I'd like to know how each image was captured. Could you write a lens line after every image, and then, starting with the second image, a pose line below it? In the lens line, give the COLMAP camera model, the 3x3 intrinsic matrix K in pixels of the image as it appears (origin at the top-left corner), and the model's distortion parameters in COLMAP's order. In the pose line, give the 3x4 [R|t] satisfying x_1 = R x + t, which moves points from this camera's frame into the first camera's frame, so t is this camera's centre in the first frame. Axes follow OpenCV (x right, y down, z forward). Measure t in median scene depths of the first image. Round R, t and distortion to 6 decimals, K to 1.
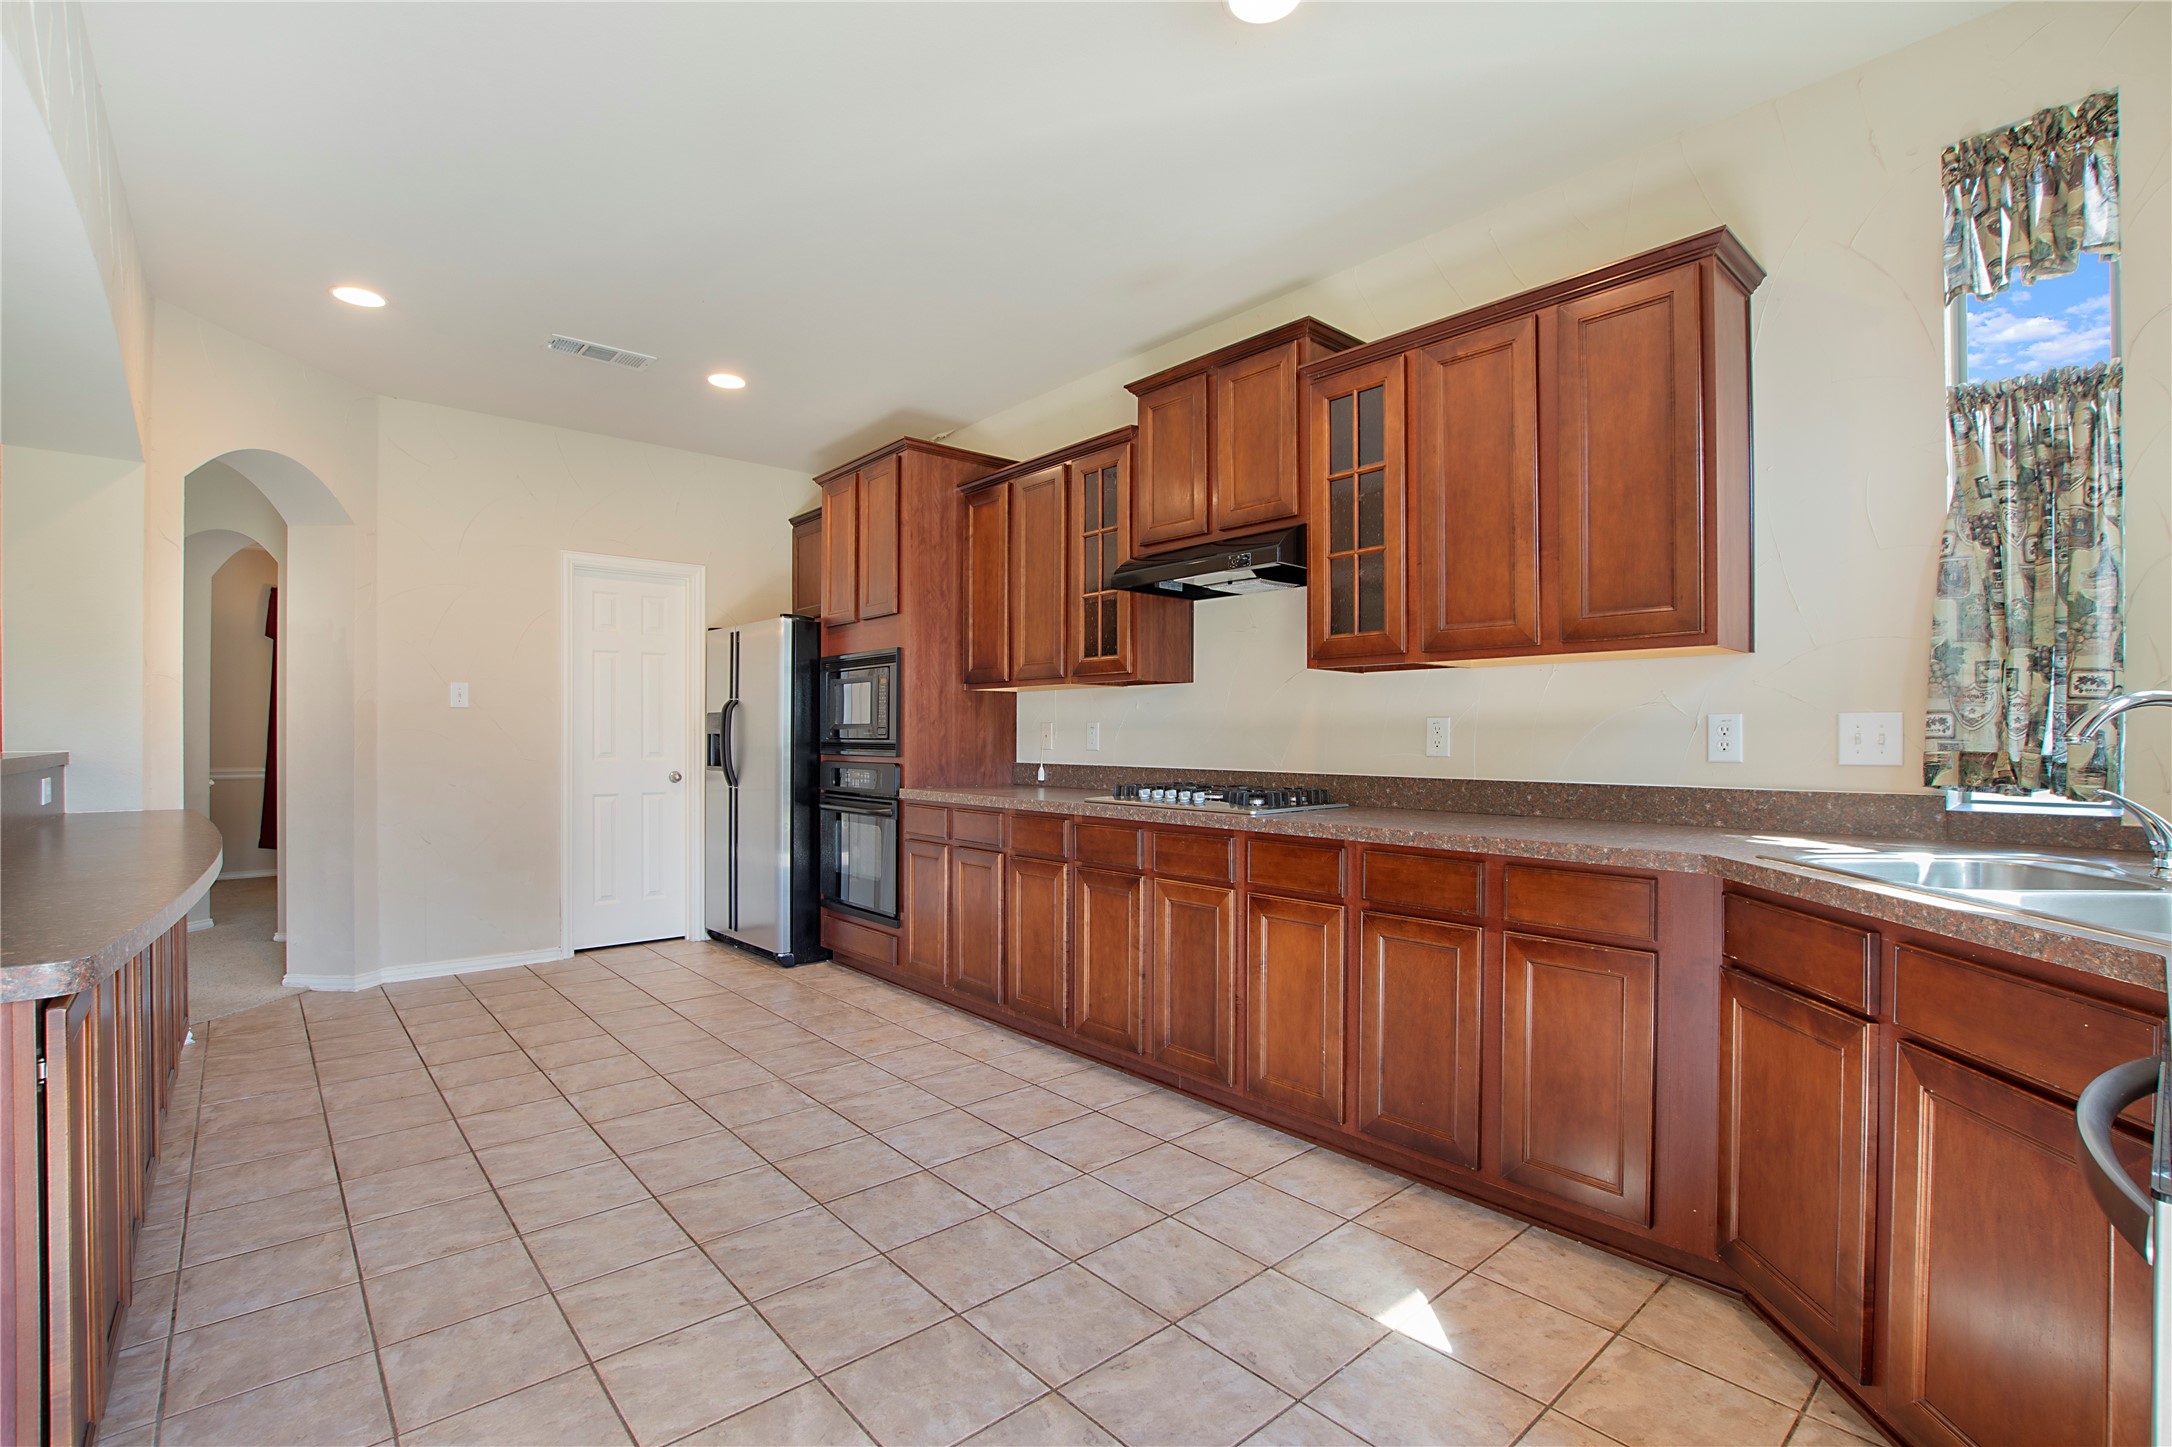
lens RADIAL K [[982.1, 0, 1089.6], [0, 982.1, 728.8], [0, 0, 1]] dist [-0.033400, 0.005635]
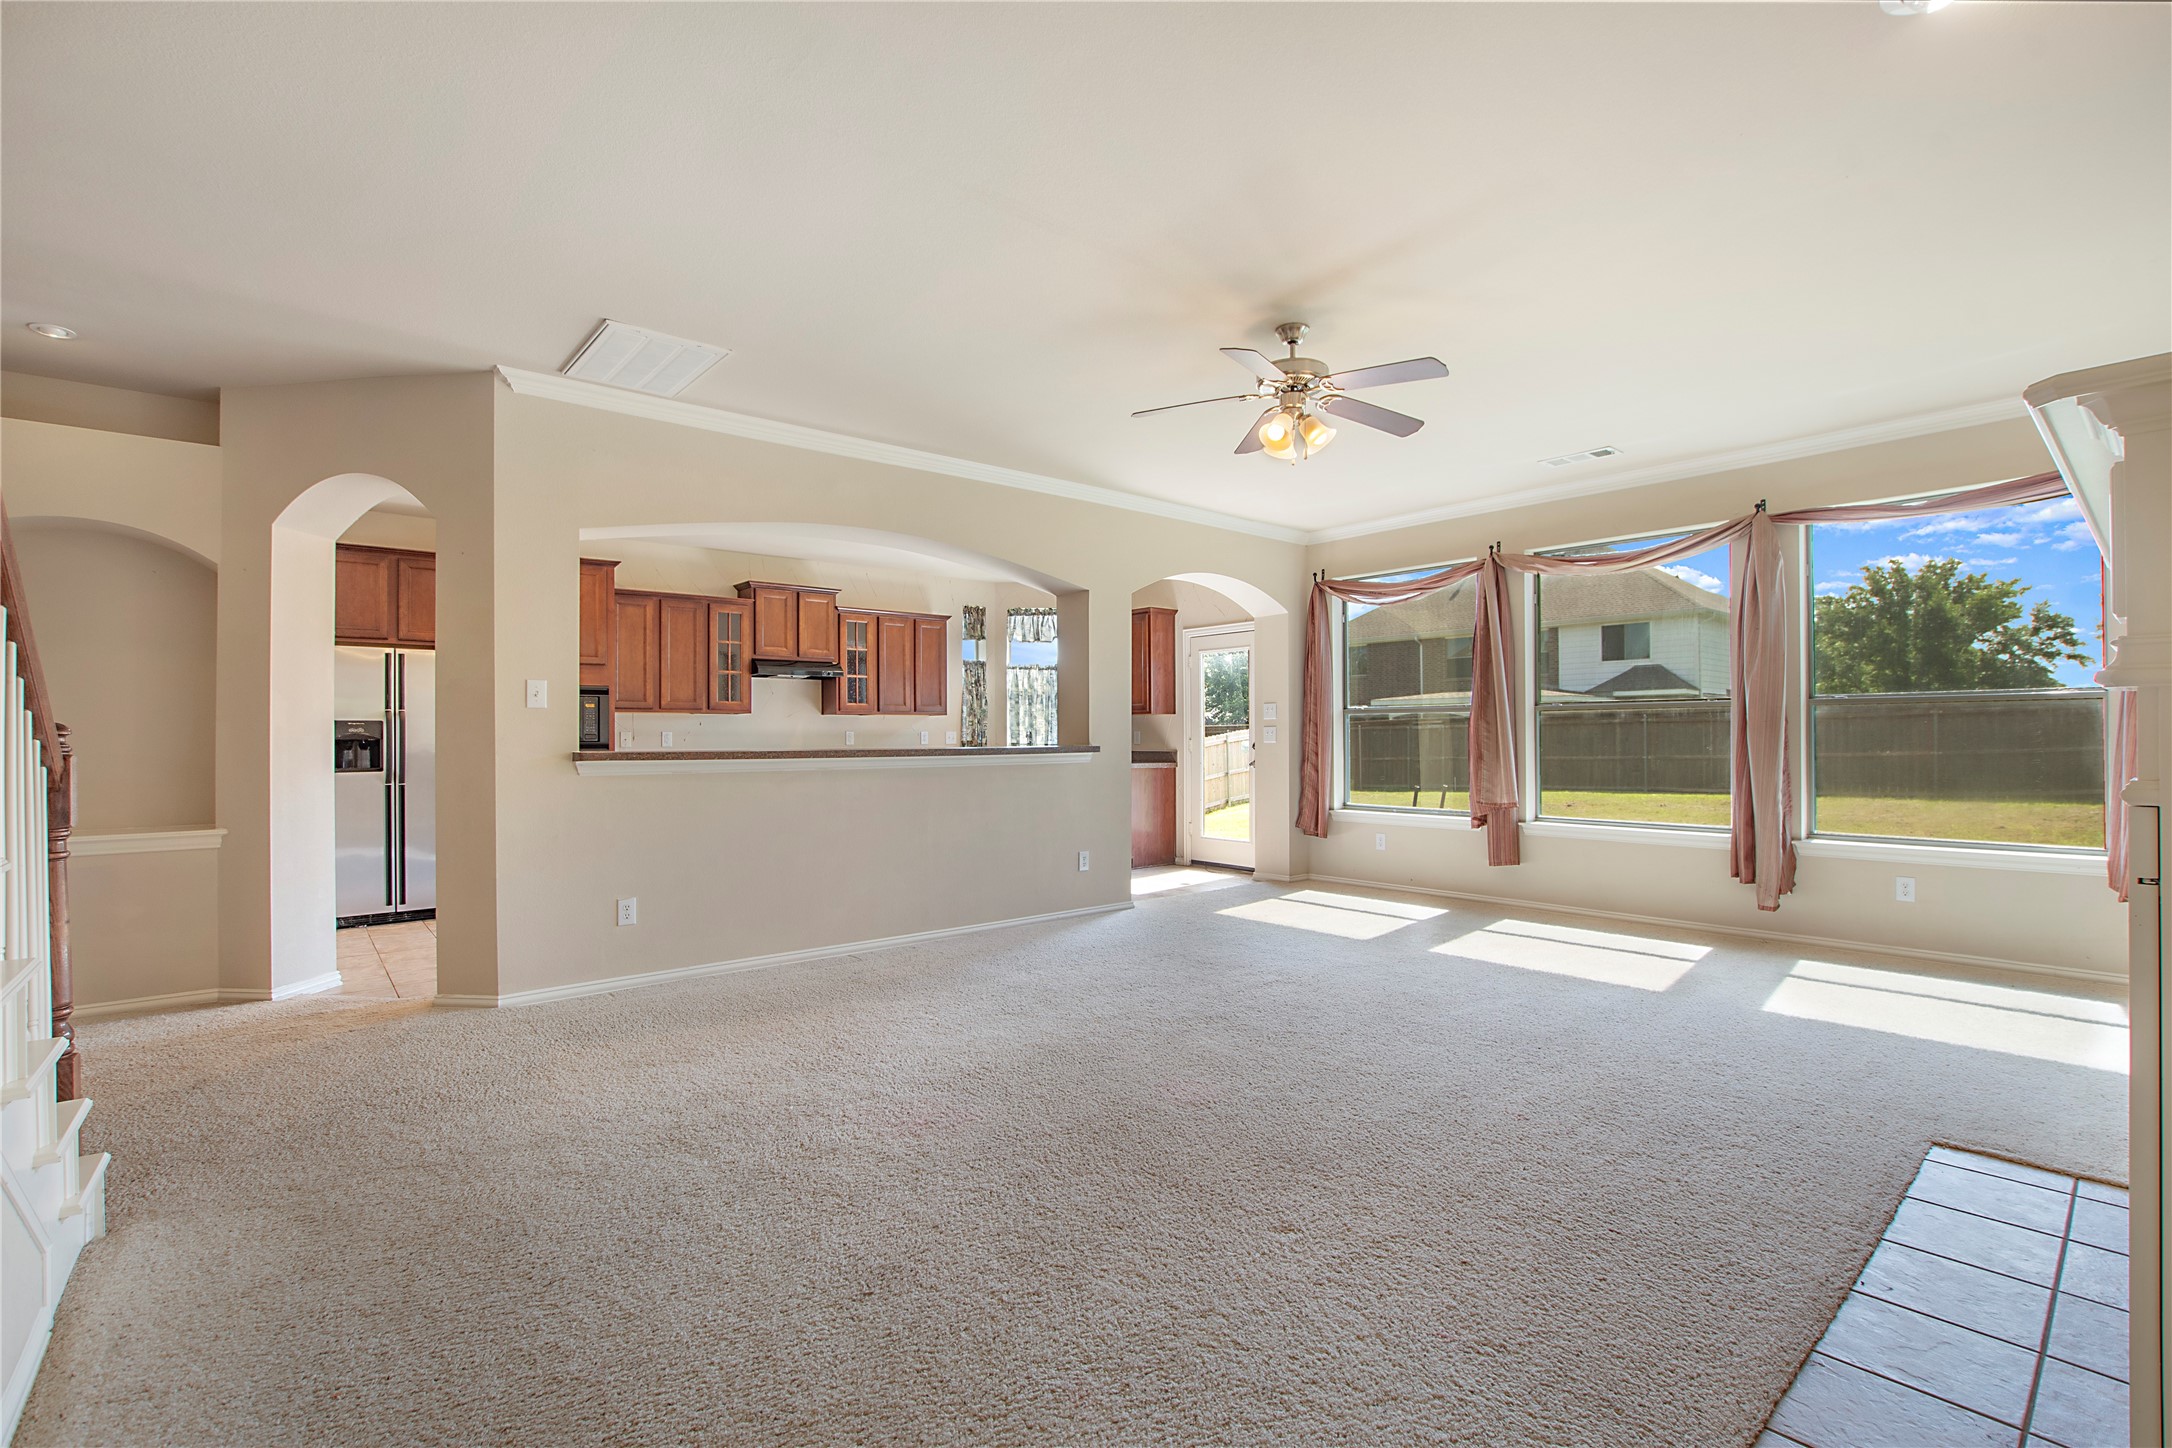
lens RADIAL K [[982.1, 0, 1082.1], [0, 982.1, 729.8], [0, 0, 1]] dist [-0.033400, 0.005635]
pose [[0.028424, 0.009240, 0.999553, -3.770197], [0.004333, 0.999947, -0.009366, 0.020951], [-0.999587, 0.004598, 0.028382, 0.316679]]
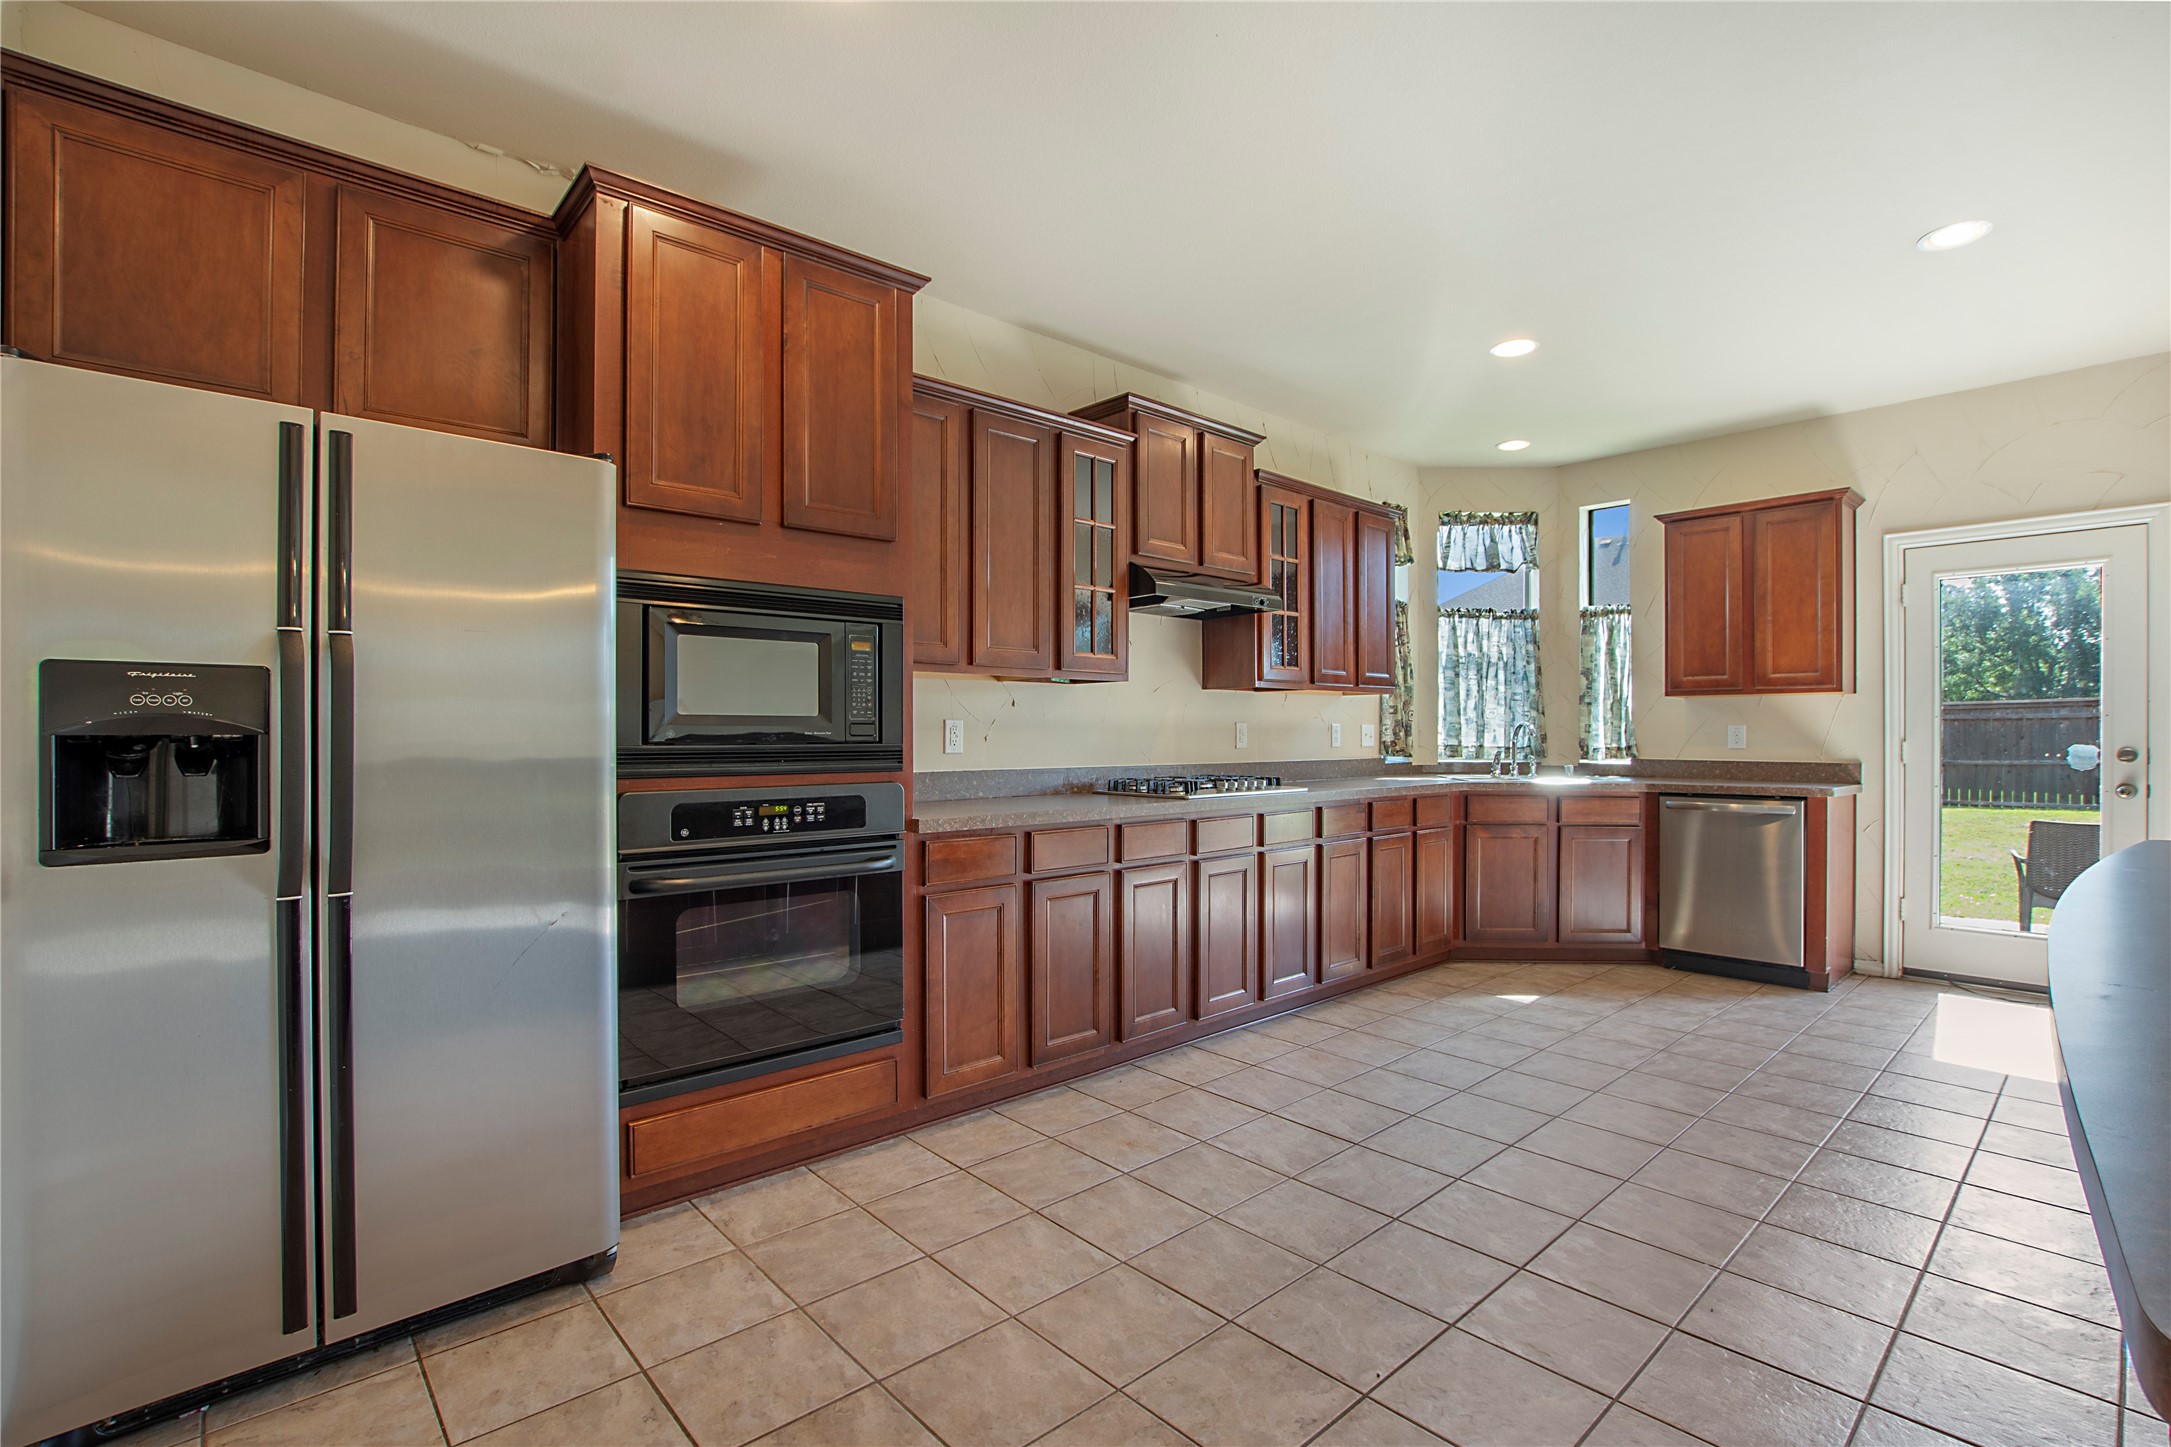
lens RADIAL K [[981.6, 0, 1082.2], [0, 981.6, 729.2], [0, 0, 1]] dist [-0.033400, 0.005635]
pose [[-0.004205, 0.007089, 0.999966, -1.713861], [-0.000593, 0.999975, -0.007091, 0.013788], [-0.999991, -0.000622, -0.004201, 1.837763]]
